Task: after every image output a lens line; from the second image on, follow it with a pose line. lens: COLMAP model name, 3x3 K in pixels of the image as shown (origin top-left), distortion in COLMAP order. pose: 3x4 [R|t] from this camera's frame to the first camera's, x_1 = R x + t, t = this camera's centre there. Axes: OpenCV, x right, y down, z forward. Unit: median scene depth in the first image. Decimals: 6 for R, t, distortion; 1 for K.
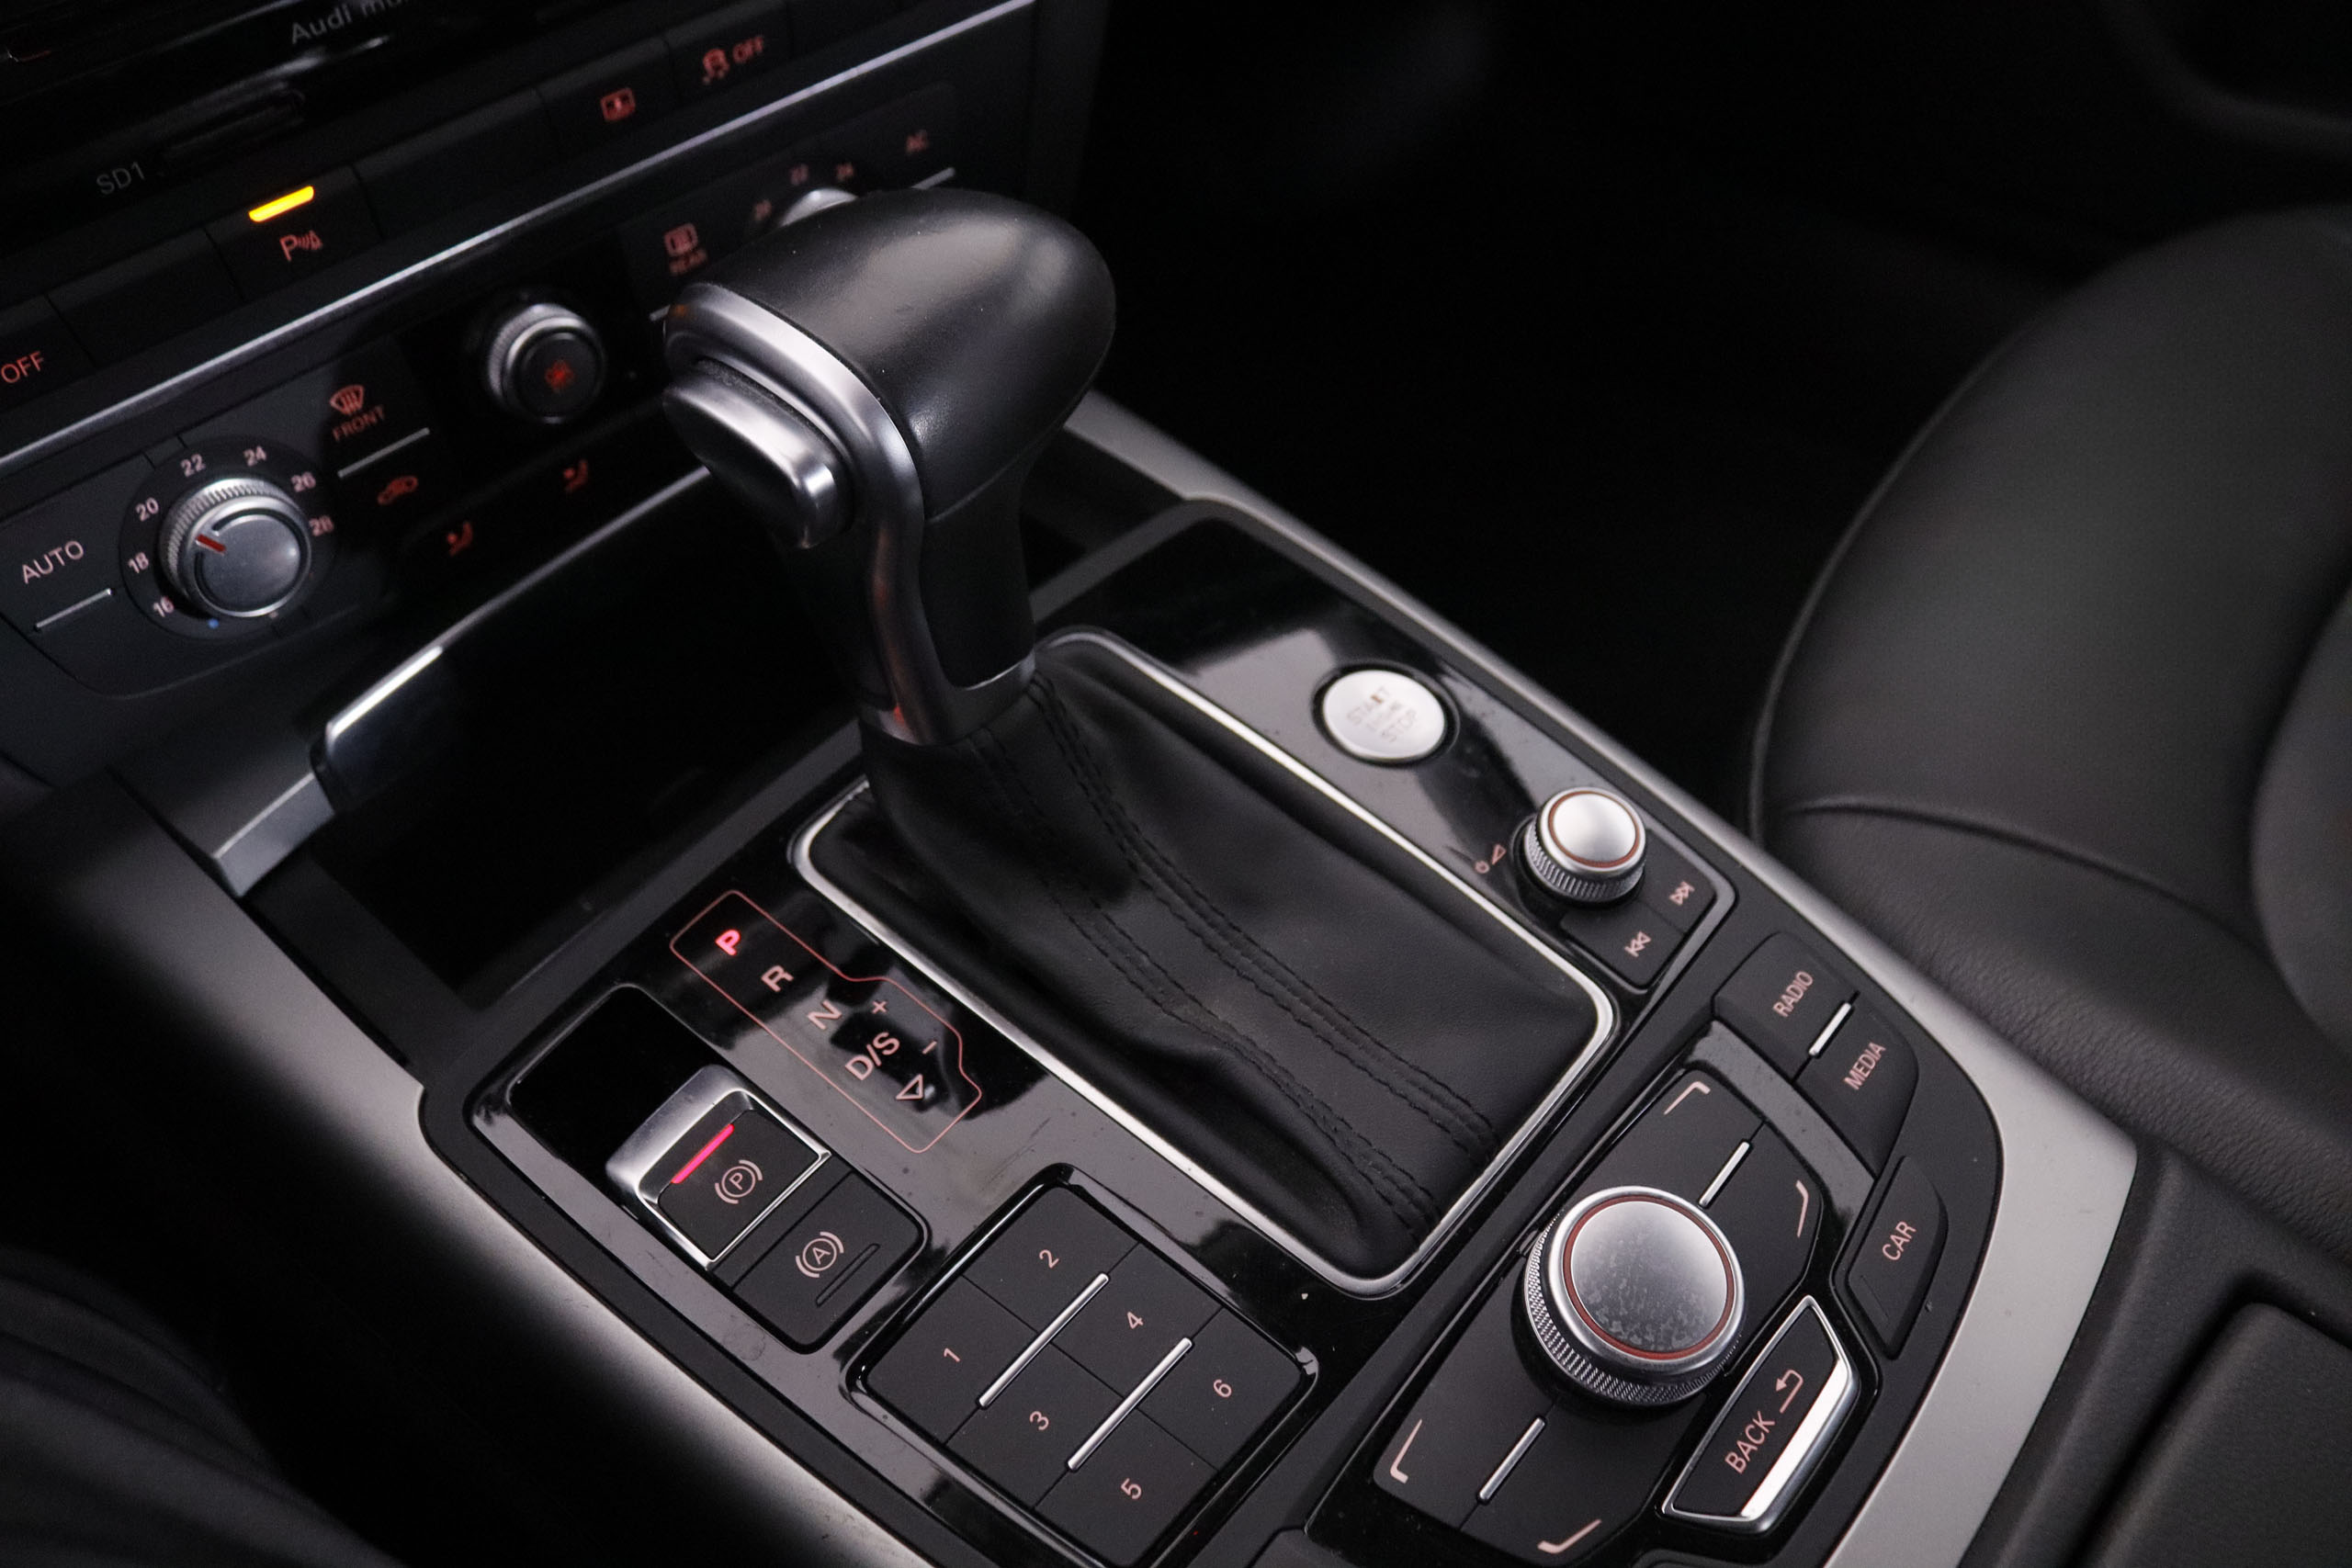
lens RADIAL K [[2030.1, 0, 1184.2], [0, 2030.1, 745.1], [0, 0, 1]] dist [-0.135234, 0.018047]
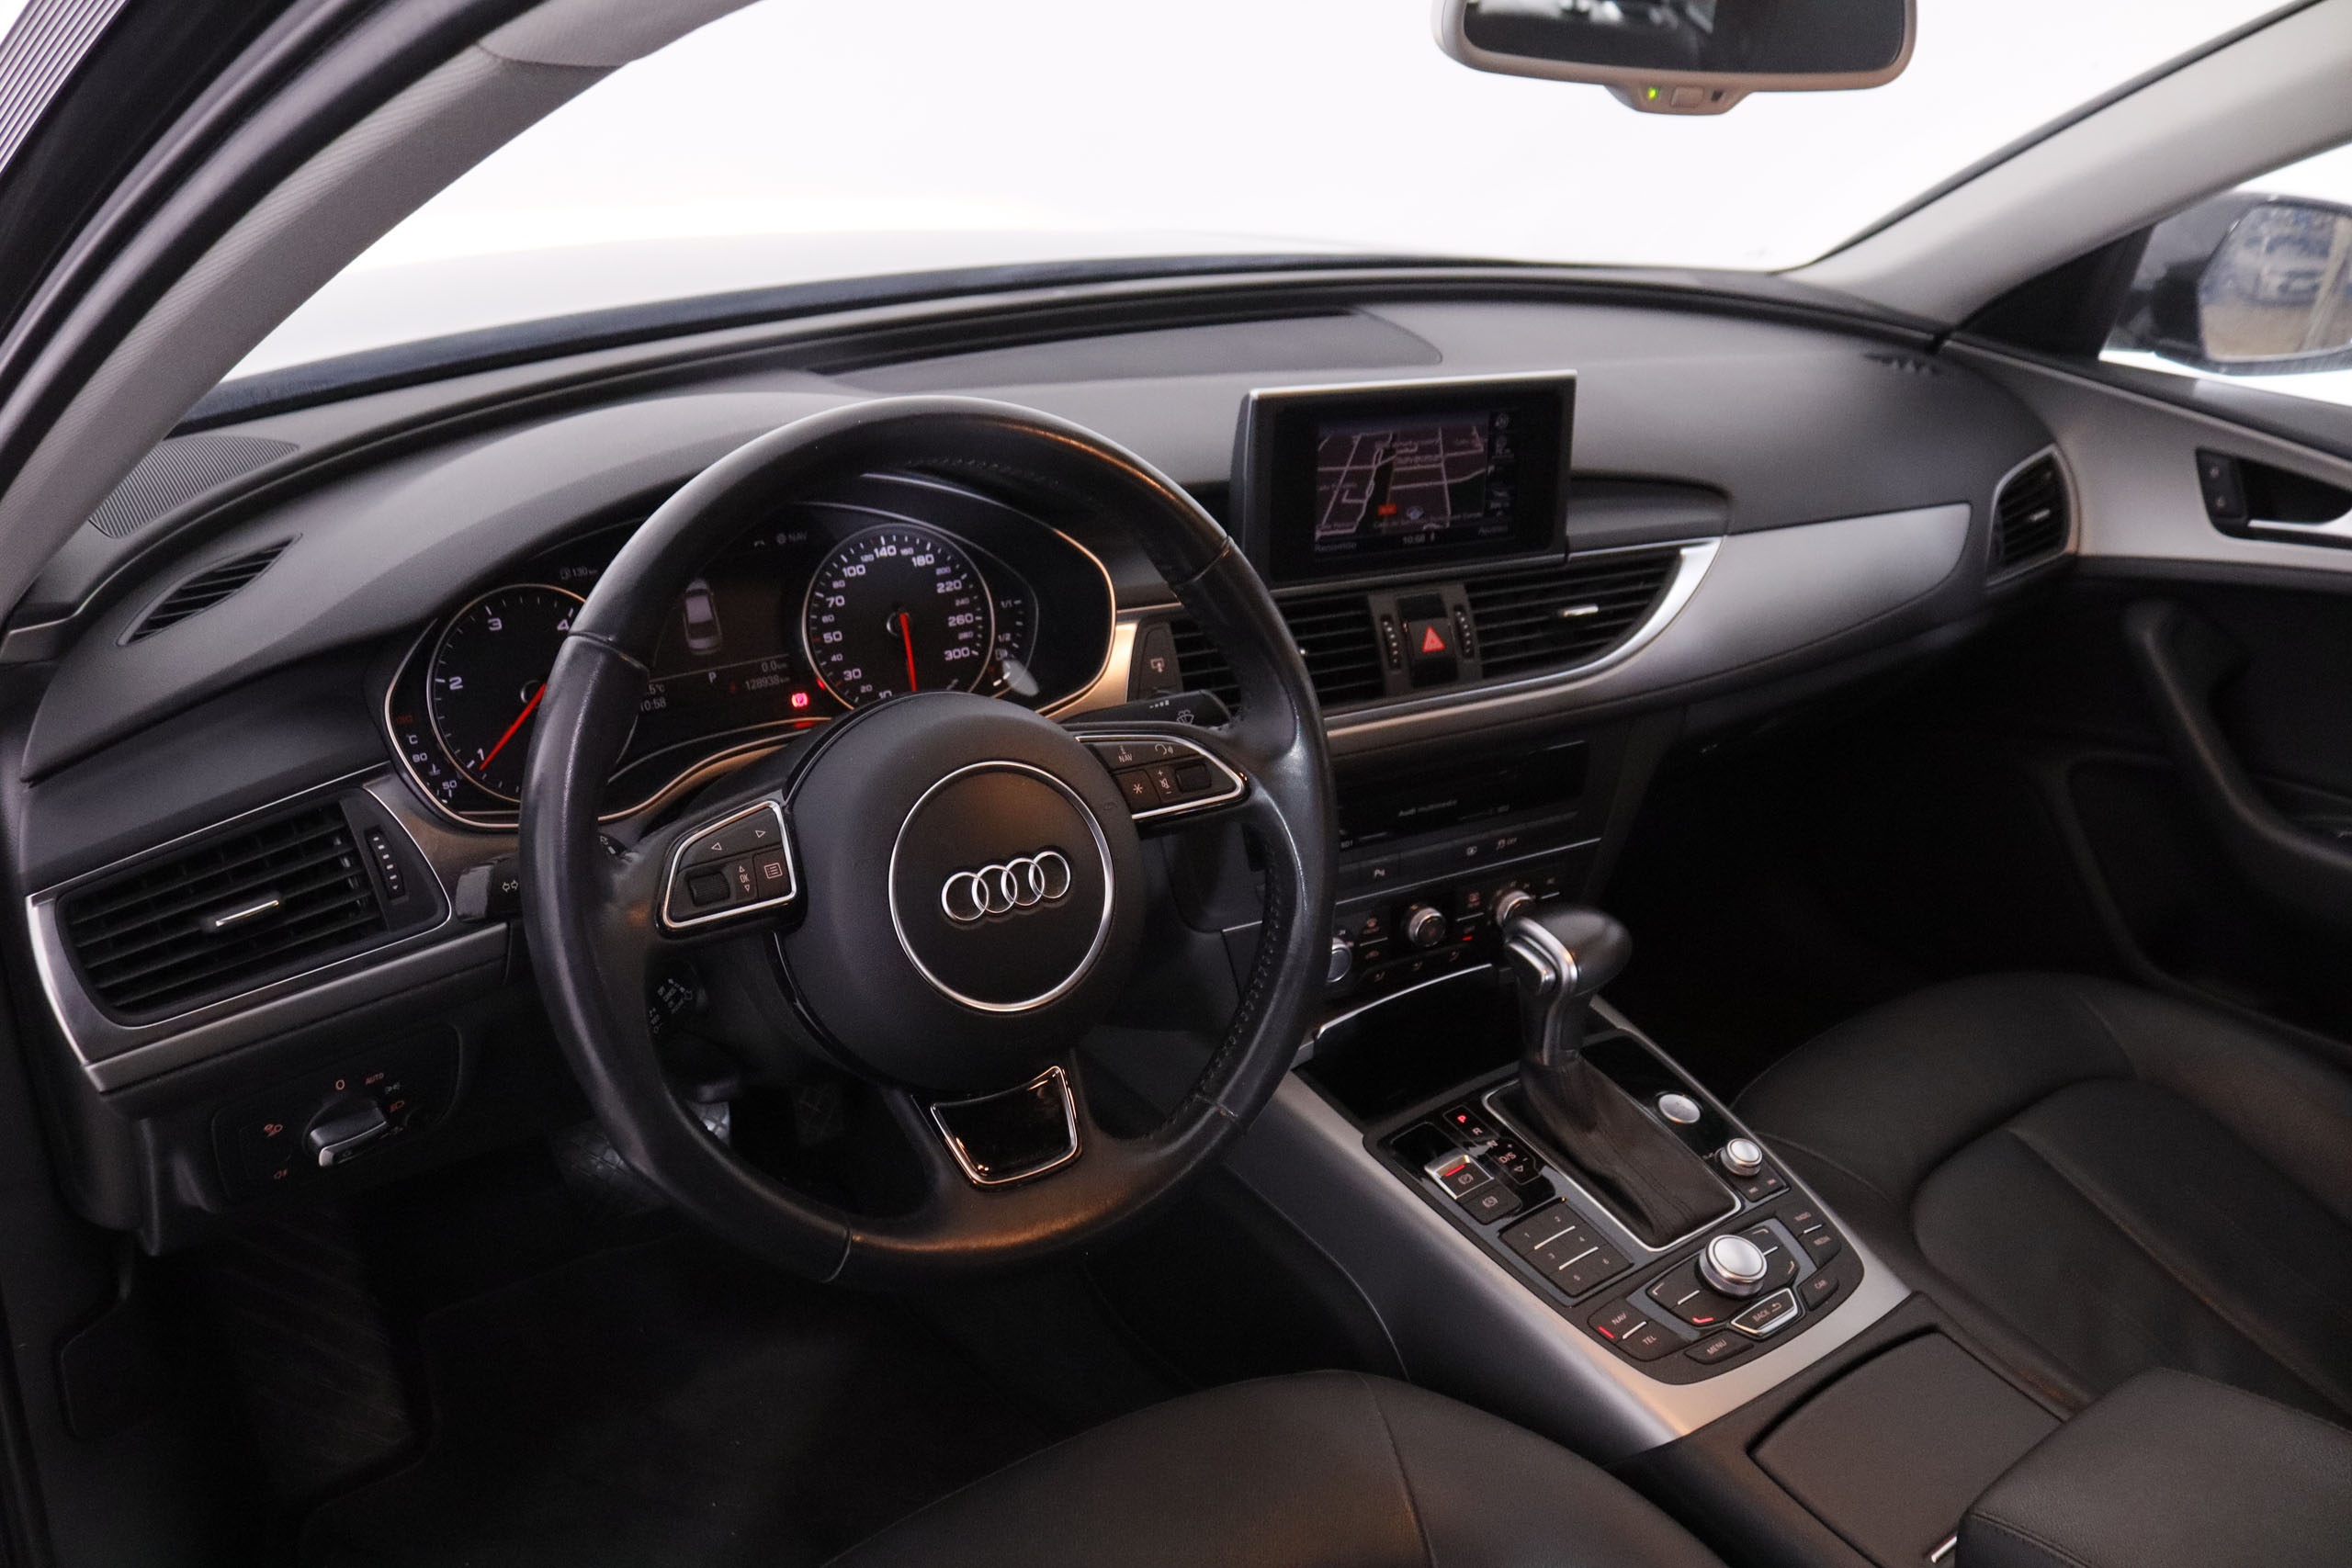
lens RADIAL K [[2030.1, 0, 1184.2], [0, 2030.1, 745.1], [0, 0, 1]] dist [-0.135234, 0.018047]
pose [[0.966661, 0.210726, -0.145471, -0.301784], [-0.247430, 0.914956, -0.318800, 0.648958], [0.065921, 0.344165, 0.936592, -2.068000]]
